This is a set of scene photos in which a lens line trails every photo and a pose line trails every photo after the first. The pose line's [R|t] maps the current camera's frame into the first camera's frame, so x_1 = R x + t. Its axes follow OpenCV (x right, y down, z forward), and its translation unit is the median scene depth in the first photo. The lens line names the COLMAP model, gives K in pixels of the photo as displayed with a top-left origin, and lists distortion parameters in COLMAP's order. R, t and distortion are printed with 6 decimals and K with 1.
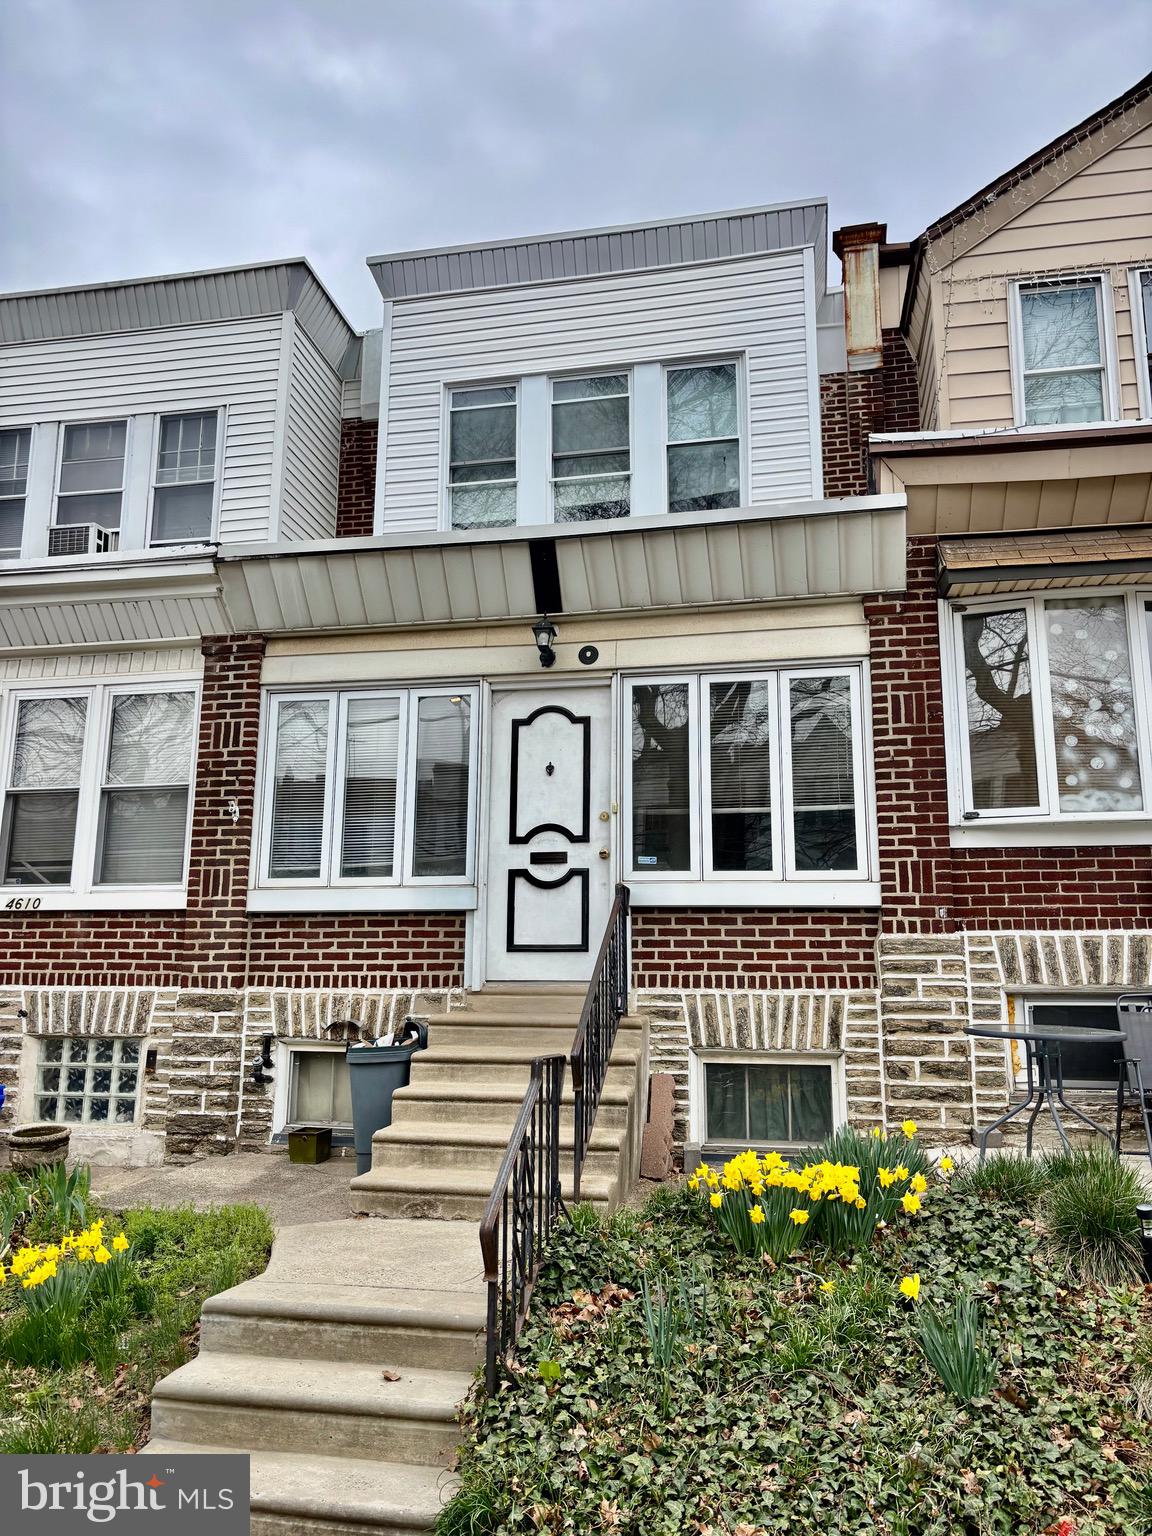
lens RADIAL K [[1148.1, 0, 572.5], [0, 1148.1, 764.1], [0, 0, 1]] dist [0.063383, -0.019864]
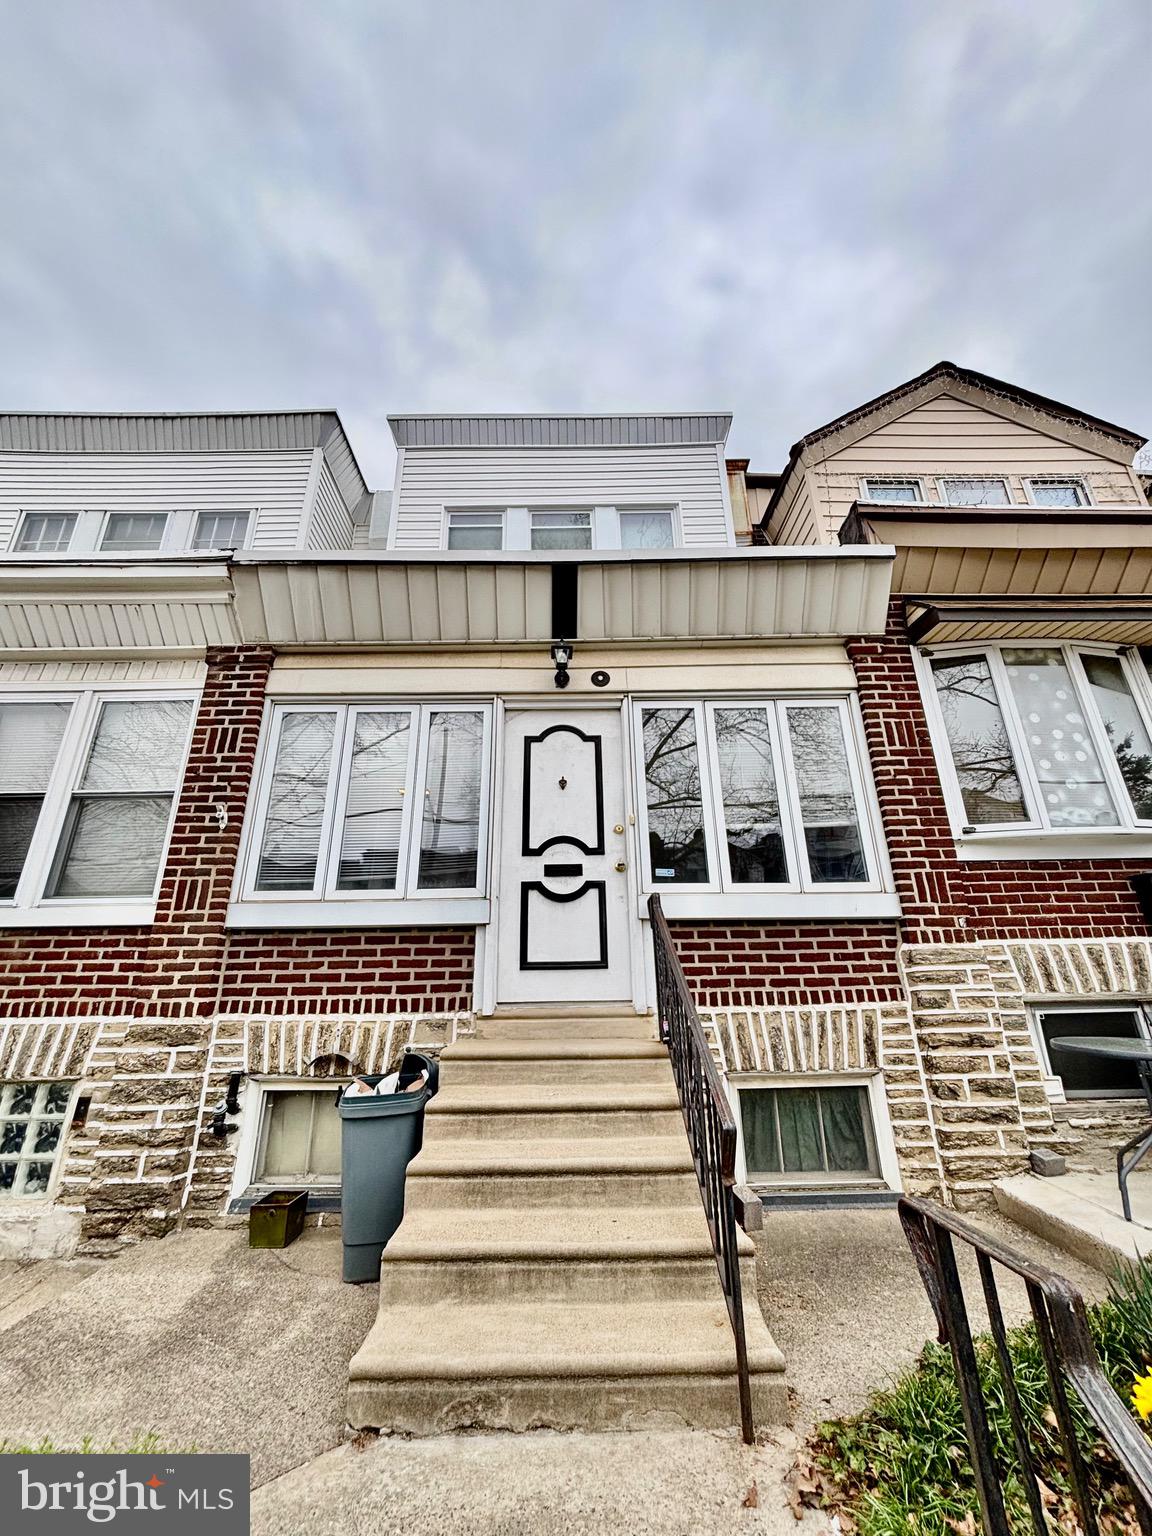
lens RADIAL K [[620.4, 0, 577.9], [0, 620.4, 768.3], [0, 0, 1]] dist [0.001124, 0.002120]
pose [[0.978667, 0.049925, 0.199294, -0.119997], [-0.018260, 0.987324, -0.157662, 0.079744], [-0.204639, 0.150660, 0.967174, 0.475525]]
